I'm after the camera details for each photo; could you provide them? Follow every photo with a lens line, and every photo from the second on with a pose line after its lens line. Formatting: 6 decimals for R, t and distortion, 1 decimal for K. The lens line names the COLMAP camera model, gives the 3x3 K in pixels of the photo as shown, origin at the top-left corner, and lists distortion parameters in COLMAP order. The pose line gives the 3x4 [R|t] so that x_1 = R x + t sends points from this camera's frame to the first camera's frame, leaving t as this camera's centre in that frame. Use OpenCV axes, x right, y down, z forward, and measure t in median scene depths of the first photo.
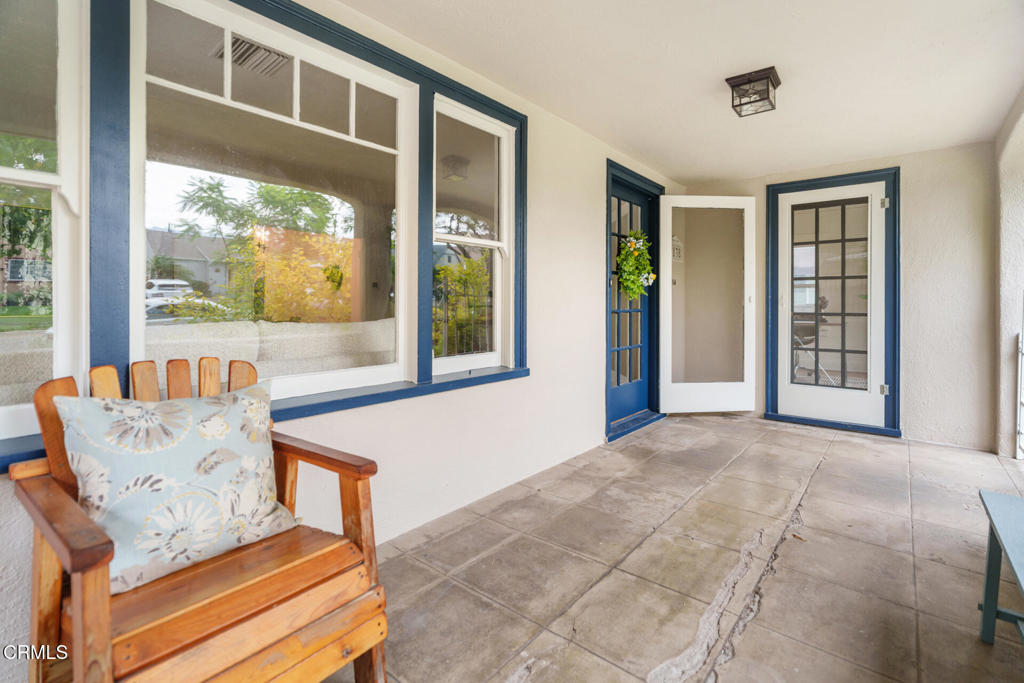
lens RADIAL K [[475.1, 0, 510.1], [0, 475.1, 308.1], [0, 0, 1]] dist [-0.001563, -0.000210]
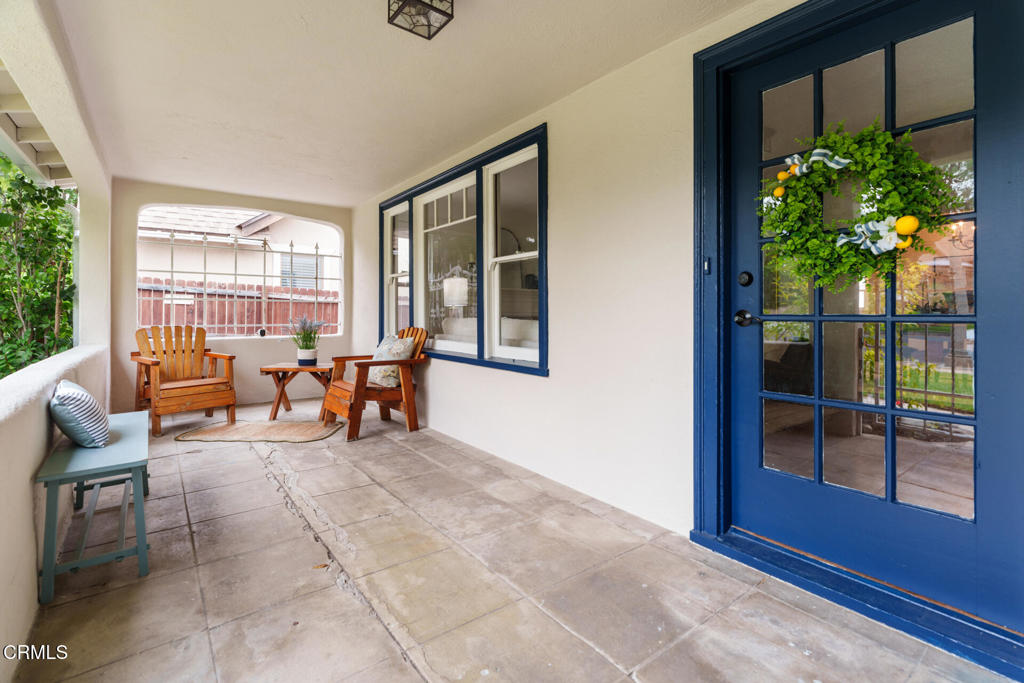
lens RADIAL K [[483.3, 0, 515.5], [0, 483.3, 315.9], [0, 0, 1]] dist [0.001176, 0.000453]
pose [[-0.231320, 0.006556, -0.972856, 1.240352], [-0.005065, 0.999956, 0.007943, 0.006288], [0.972865, 0.006765, -0.231276, 1.379922]]
